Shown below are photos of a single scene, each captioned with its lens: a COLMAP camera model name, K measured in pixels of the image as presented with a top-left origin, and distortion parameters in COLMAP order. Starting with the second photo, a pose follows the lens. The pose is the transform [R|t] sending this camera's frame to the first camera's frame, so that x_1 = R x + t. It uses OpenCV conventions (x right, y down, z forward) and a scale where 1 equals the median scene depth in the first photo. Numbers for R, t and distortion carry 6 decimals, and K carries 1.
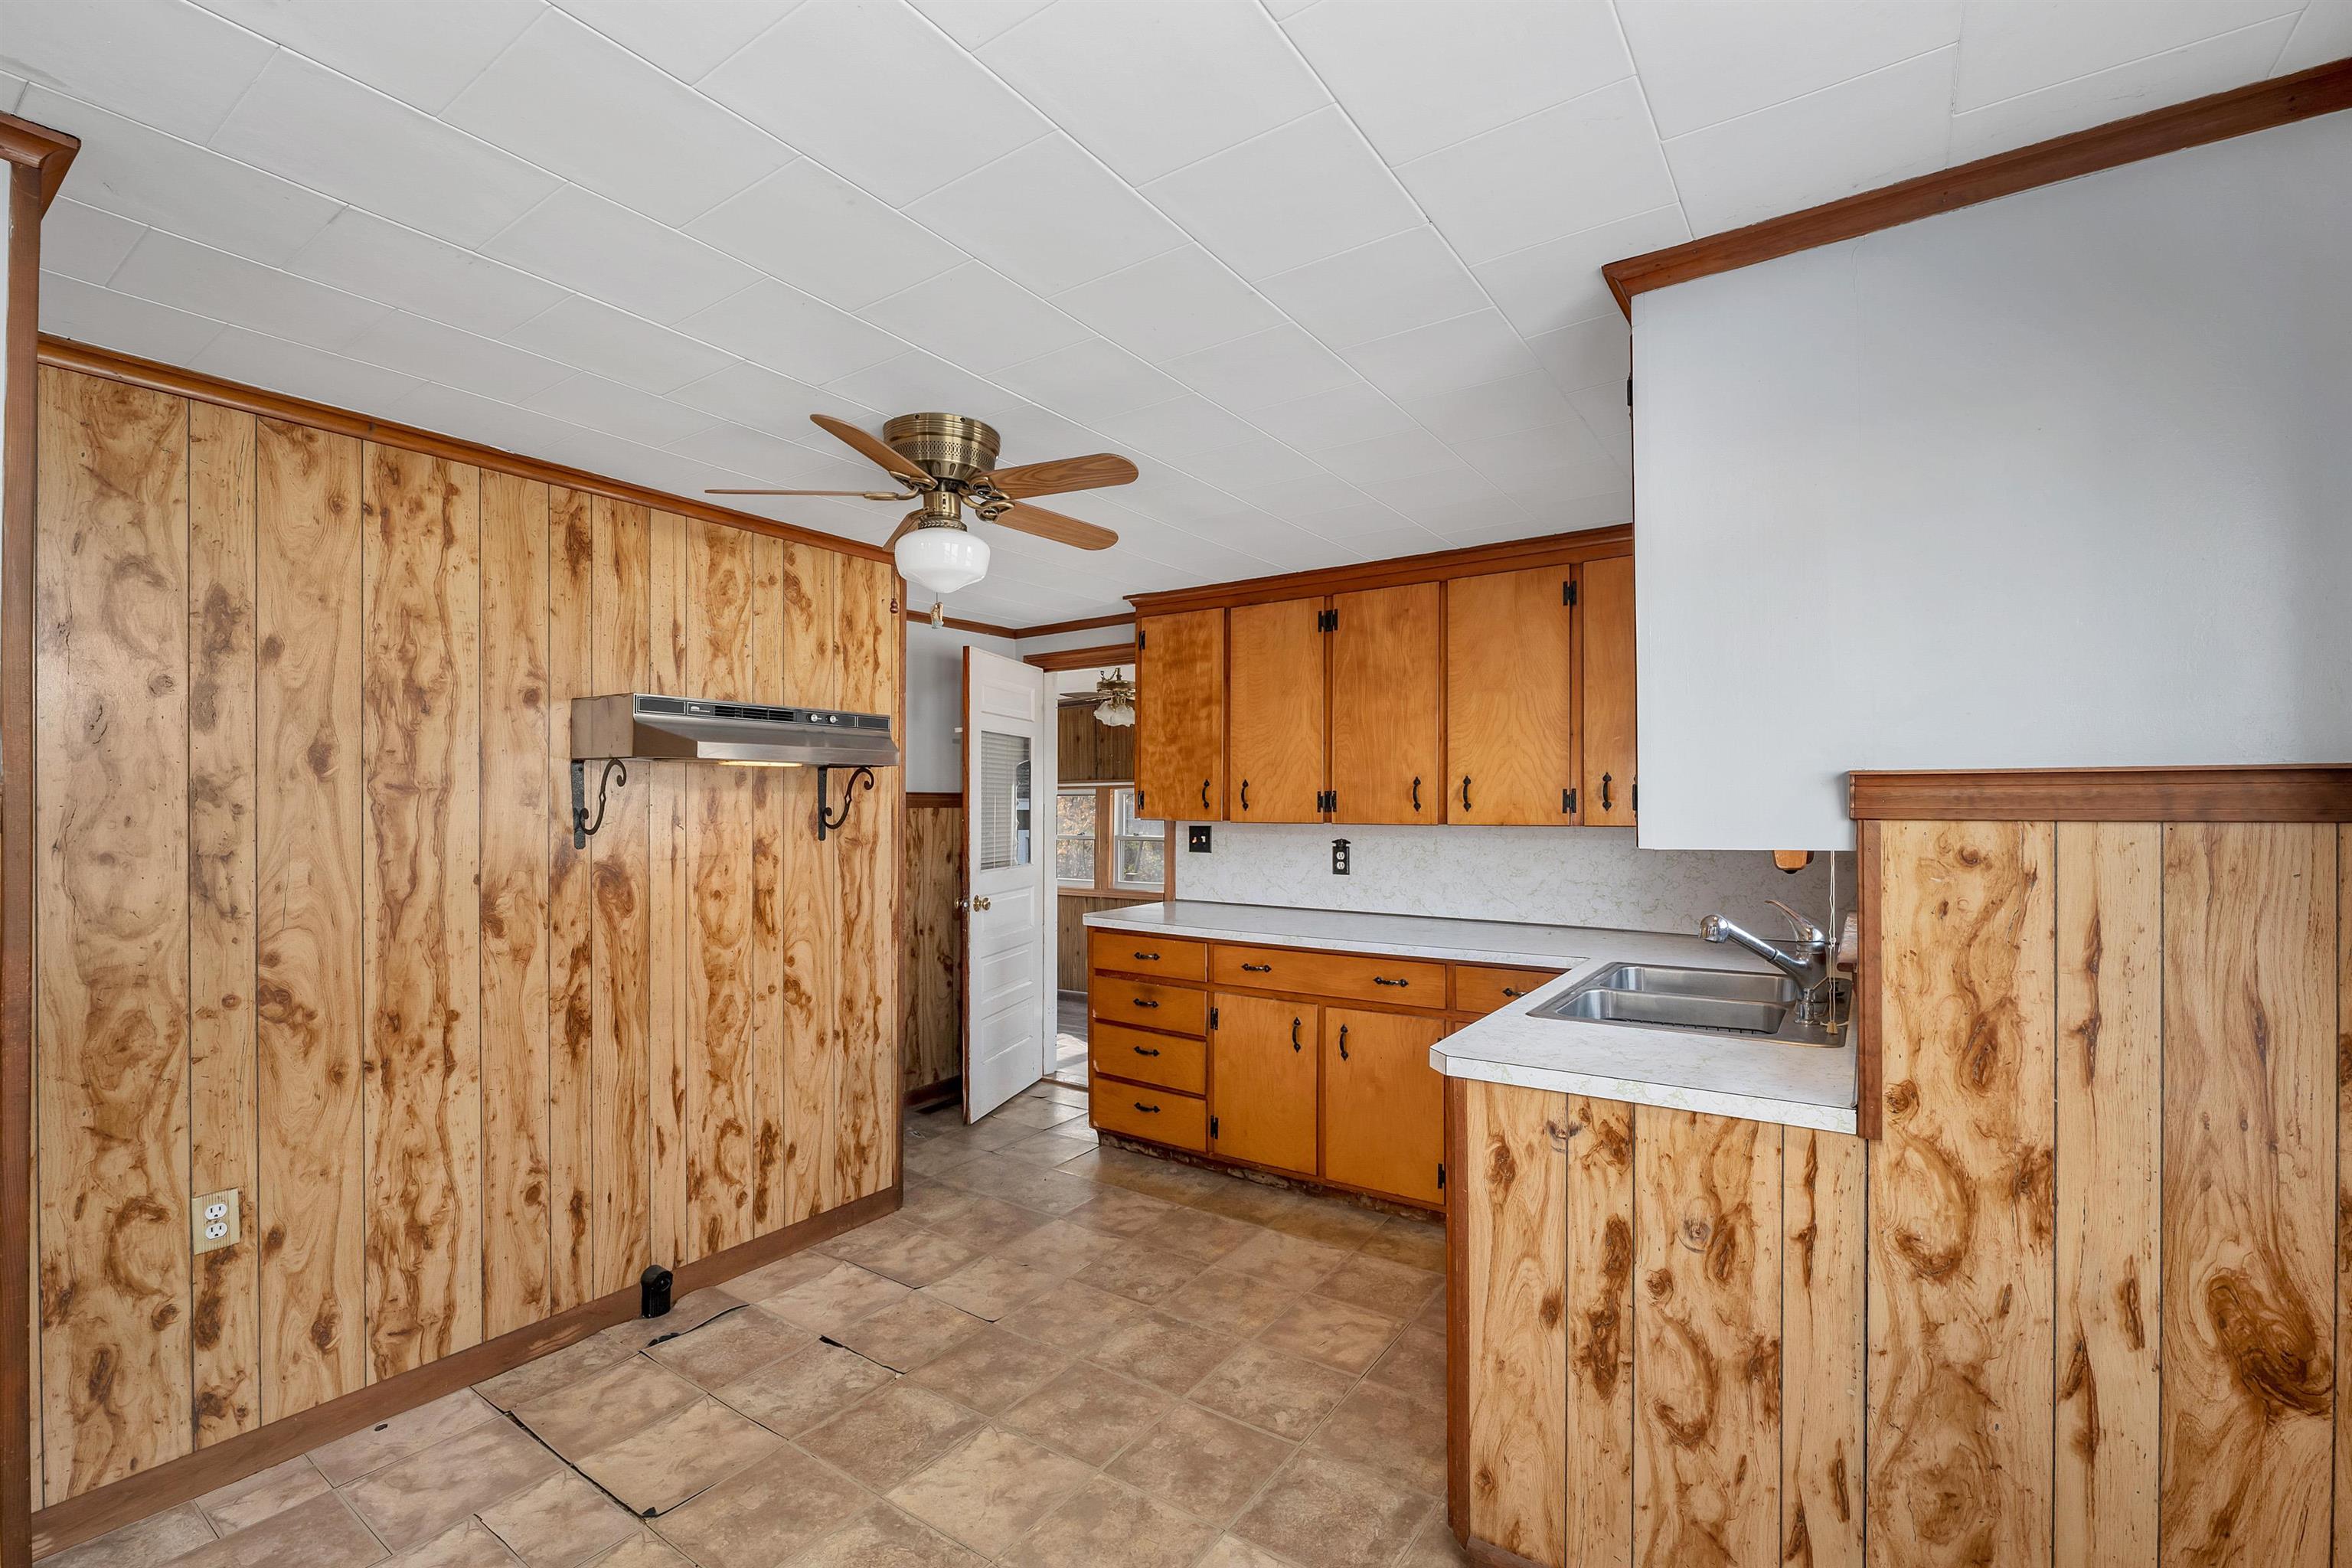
lens RADIAL K [[977.6, 0, 1323.4], [0, 977.6, 798.0], [0, 0, 1]] dist [-0.002082, -0.000081]
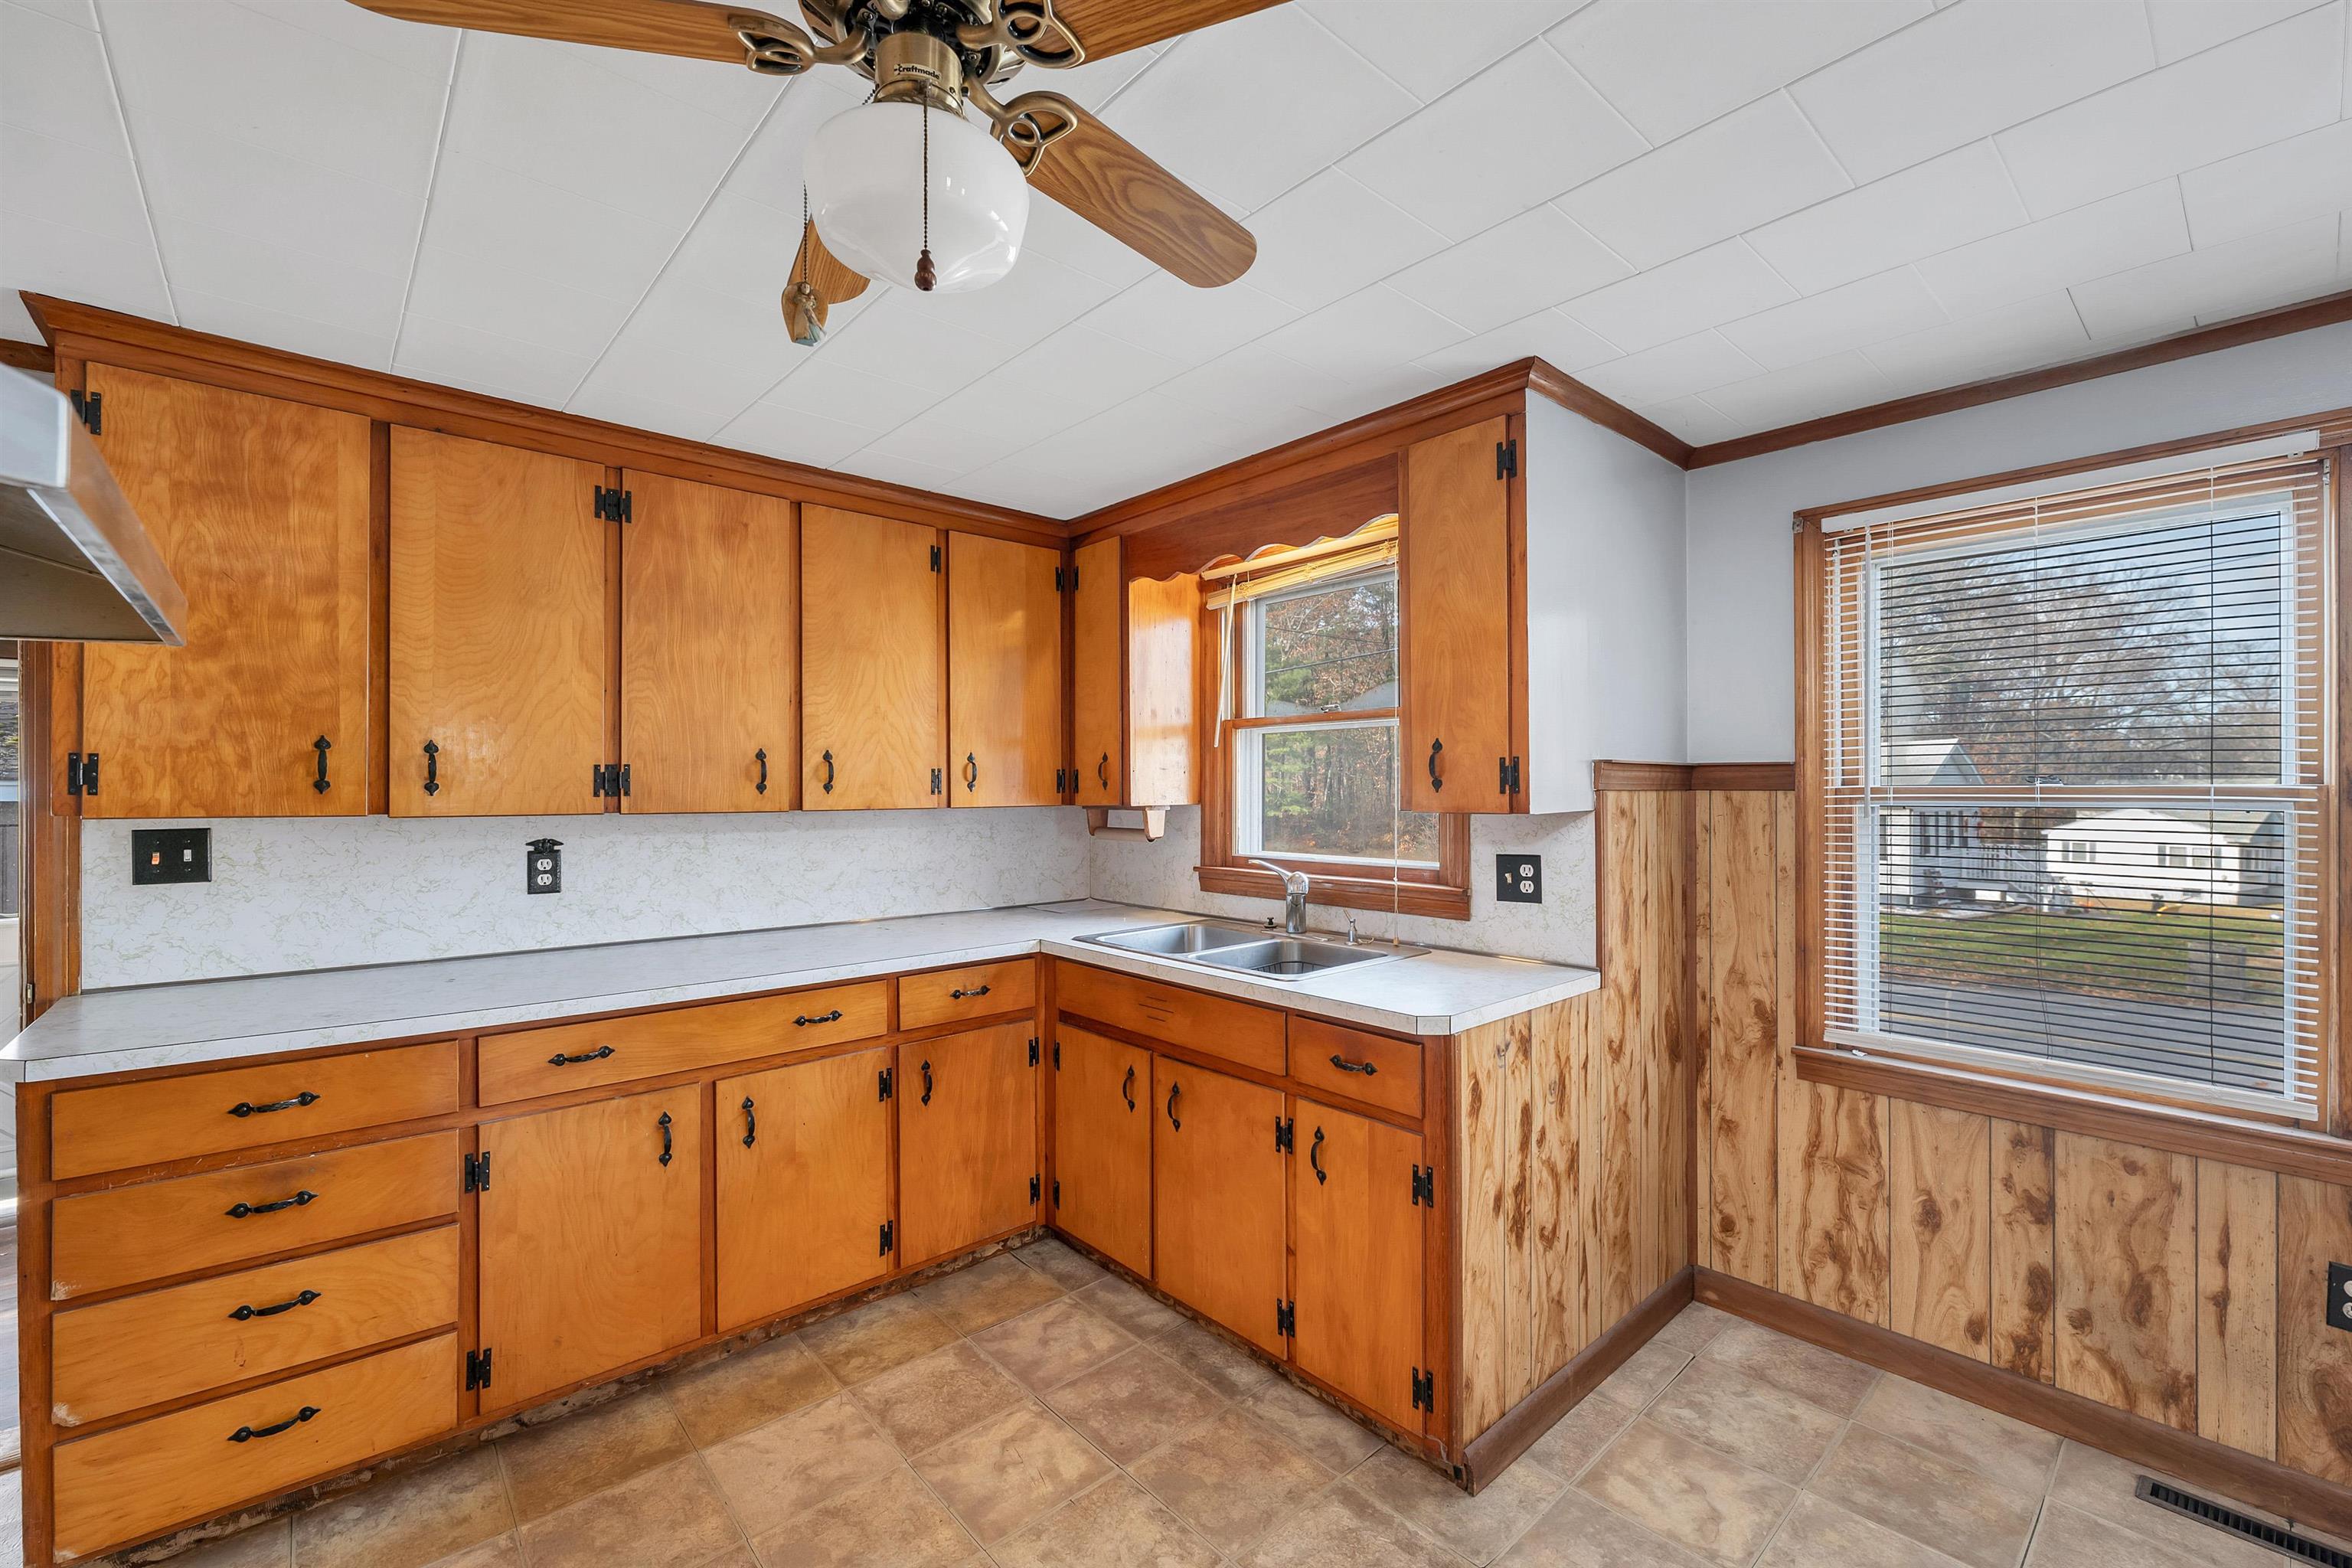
lens RADIAL K [[936.2, 0, 1072.3], [0, 936.2, 788.8], [0, 0, 1]] dist [0.002508, 0.000225]
pose [[0.370962, 0.001239, 0.928647, -0.686585], [-0.002934, 0.999996, -0.000162, 0.012591], [-0.928643, -0.002665, 0.370964, 0.708413]]
